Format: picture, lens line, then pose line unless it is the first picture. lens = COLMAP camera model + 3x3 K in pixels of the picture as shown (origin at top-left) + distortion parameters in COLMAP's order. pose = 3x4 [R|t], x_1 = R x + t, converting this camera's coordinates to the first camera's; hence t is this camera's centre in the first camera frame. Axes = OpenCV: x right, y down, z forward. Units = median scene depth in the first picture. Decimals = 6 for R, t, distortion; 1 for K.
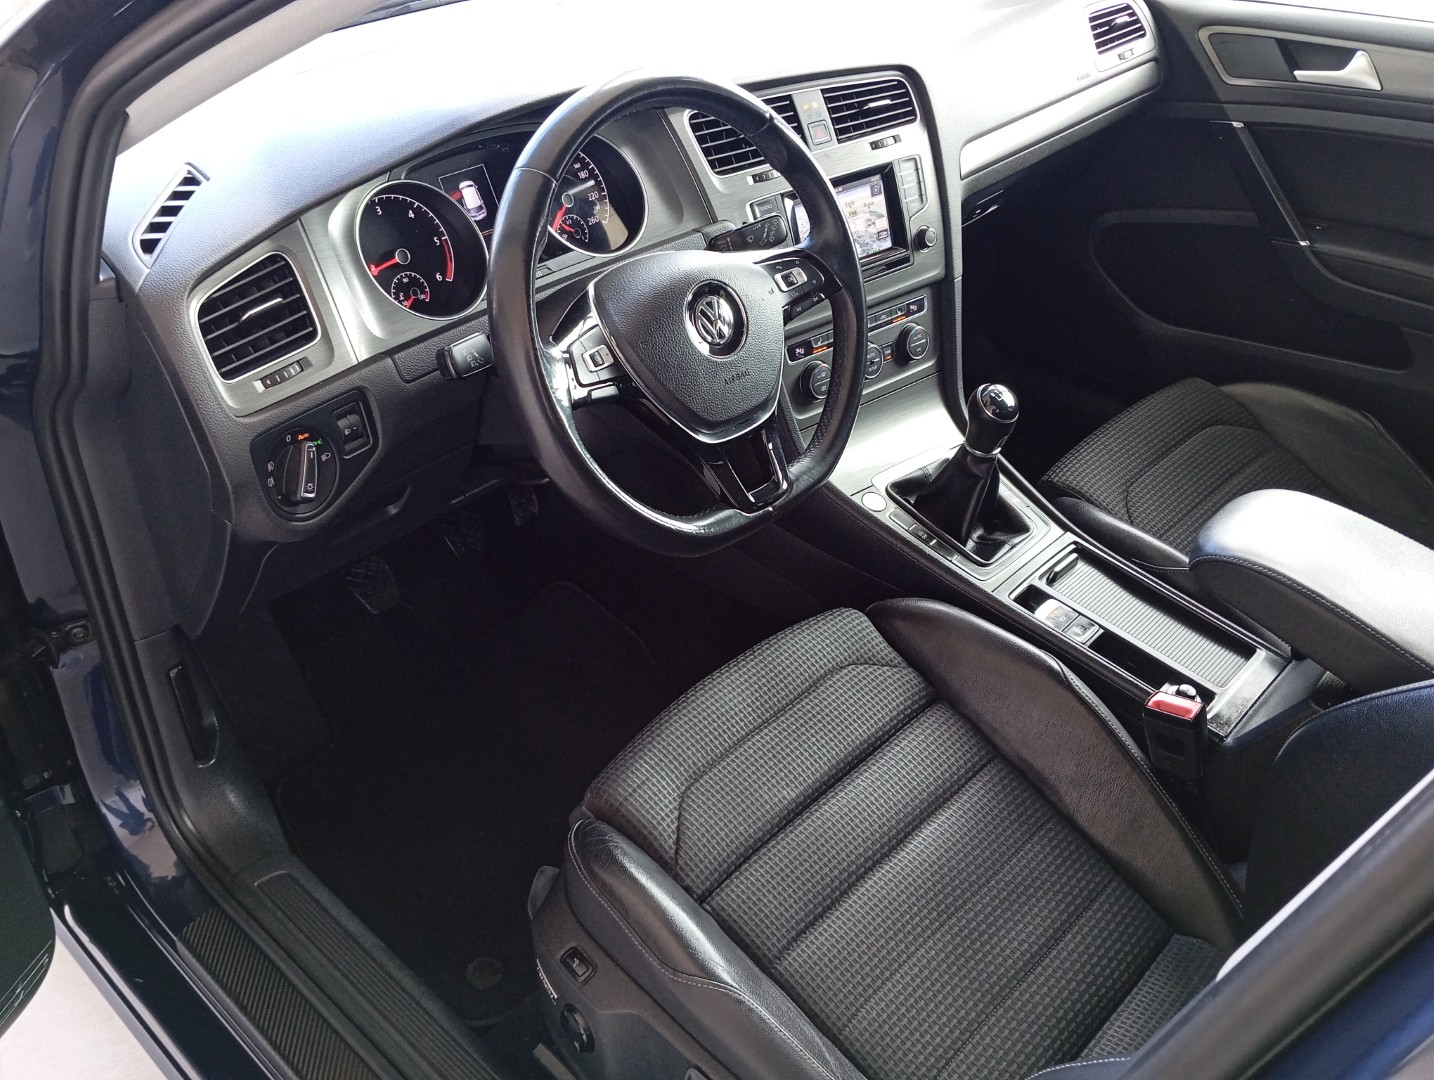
lens RADIAL K [[1232.7, 0, 717.4], [0, 1232.7, 555.8], [0, 0, 1]] dist [0.048175, -0.083590]
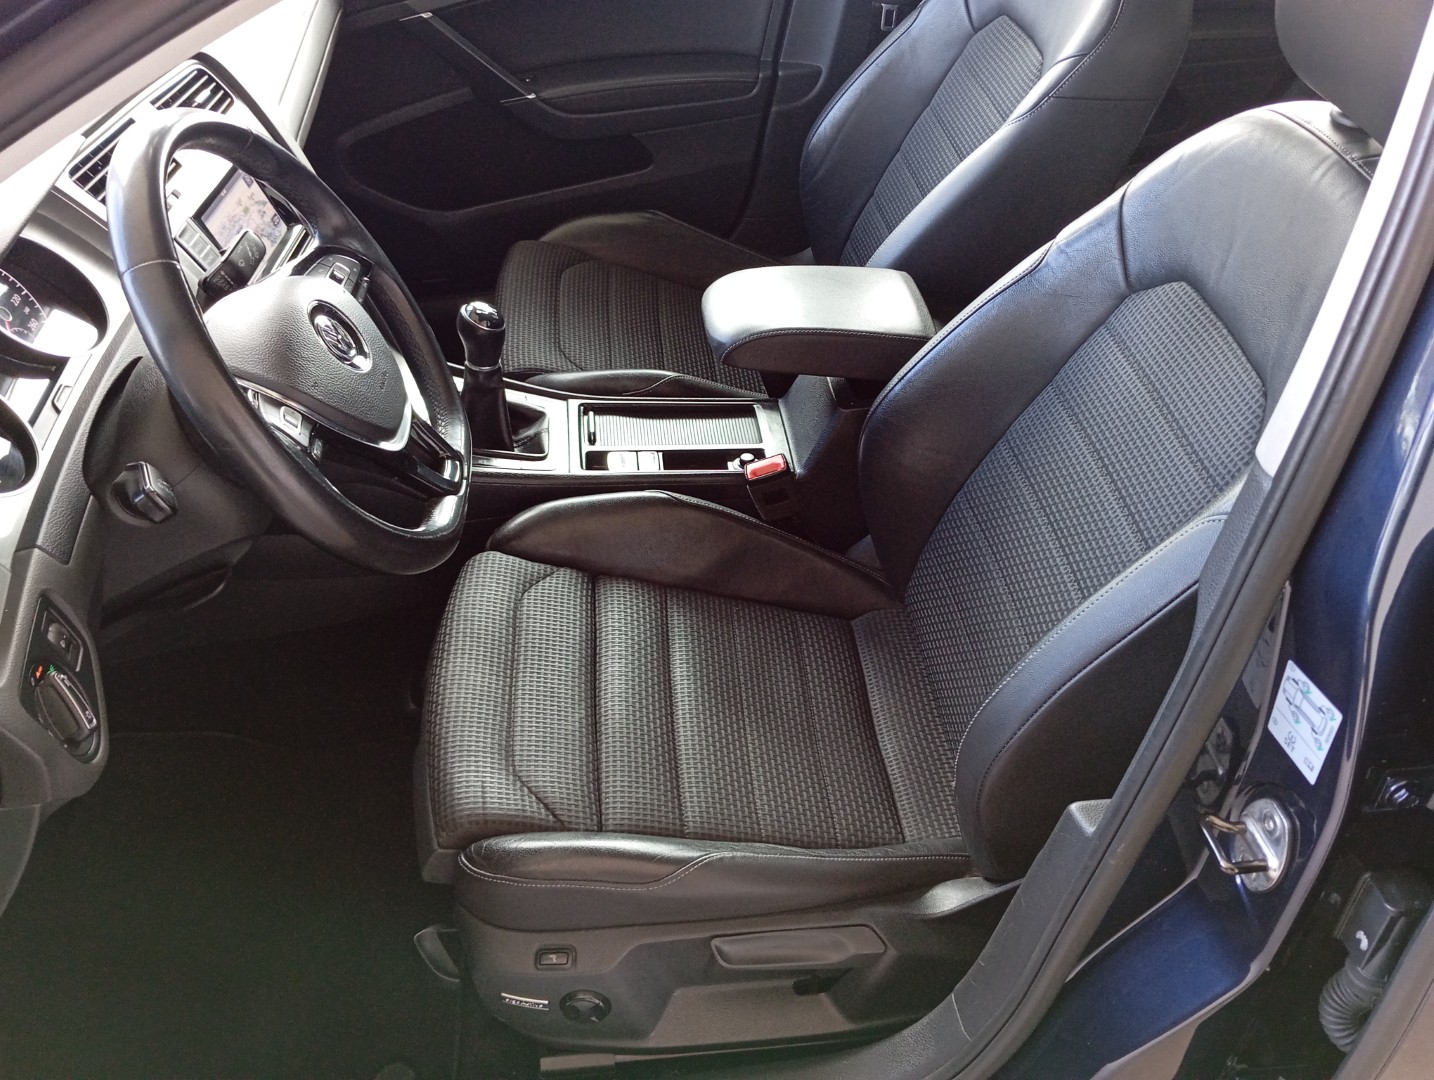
lens RADIAL K [[1232.7, 0, 717.4], [0, 1232.7, 555.8], [0, 0, 1]] dist [0.048175, -0.083590]
pose [[0.655464, -0.529094, 0.538912, -0.327052], [0.493479, 0.840227, 0.224715, -0.091798], [-0.571703, 0.118649, 0.811836, 0.043462]]
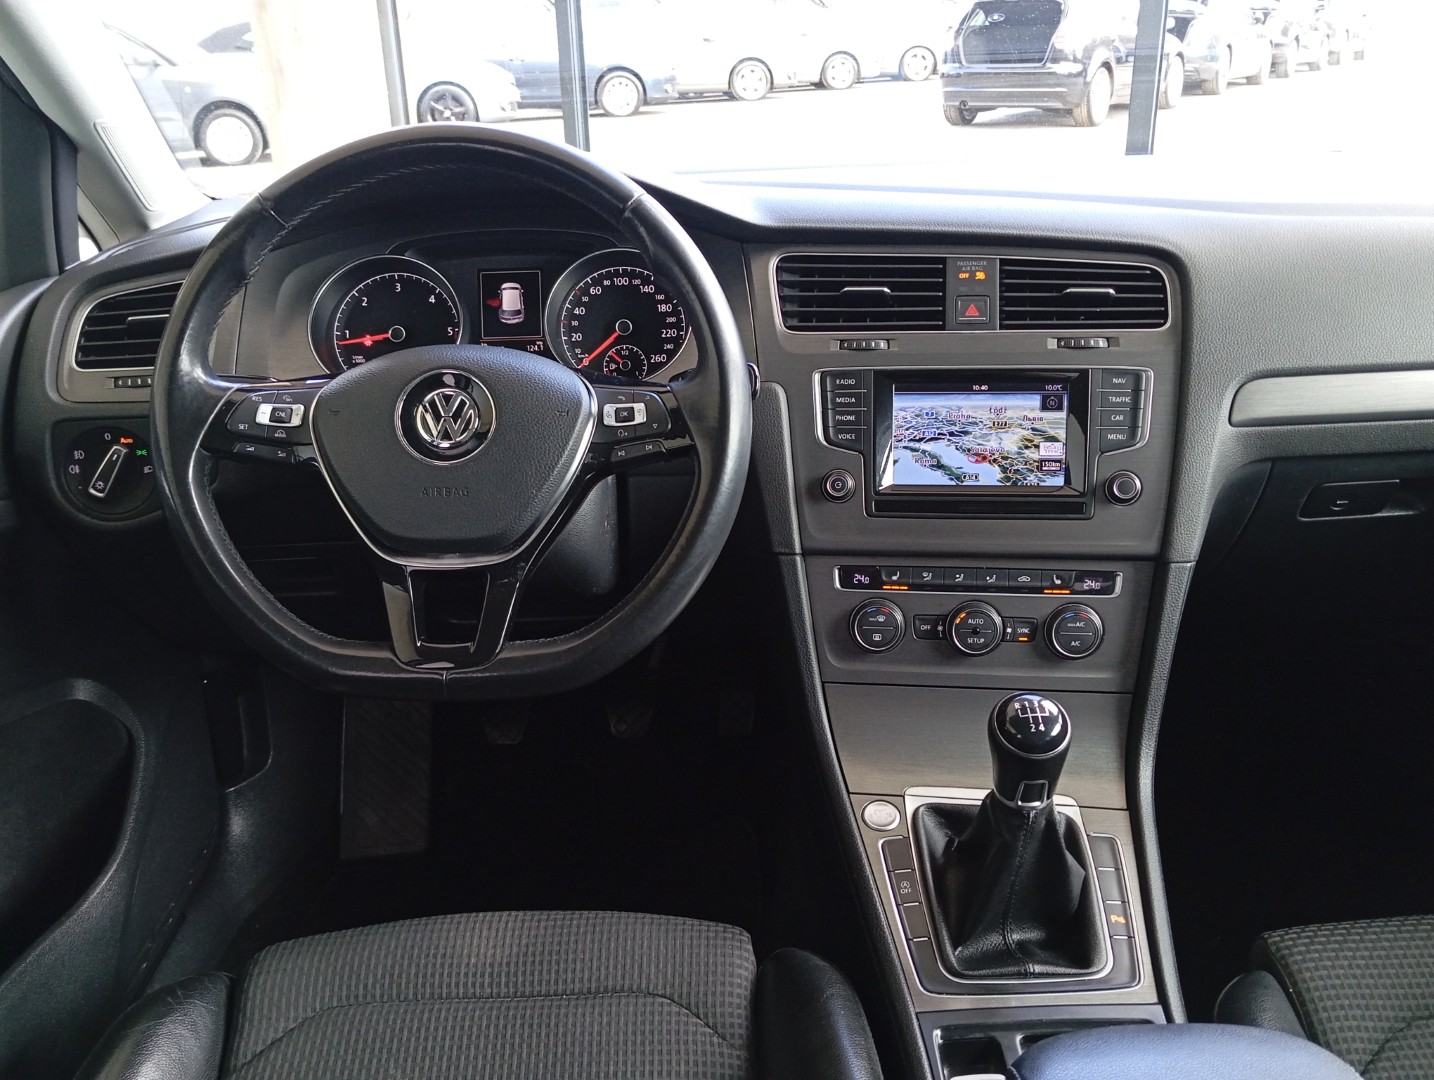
lens RADIAL K [[1243.0, 0, 717.0], [0, 1243.0, 540.0], [0, 0, 1]] dist [0.049865, -0.072895]
pose [[0.702549, 0.228230, -0.674044, 0.521220], [-0.396776, 0.911915, -0.104783, -0.078482], [0.590757, 0.341060, 0.731222, 0.418178]]
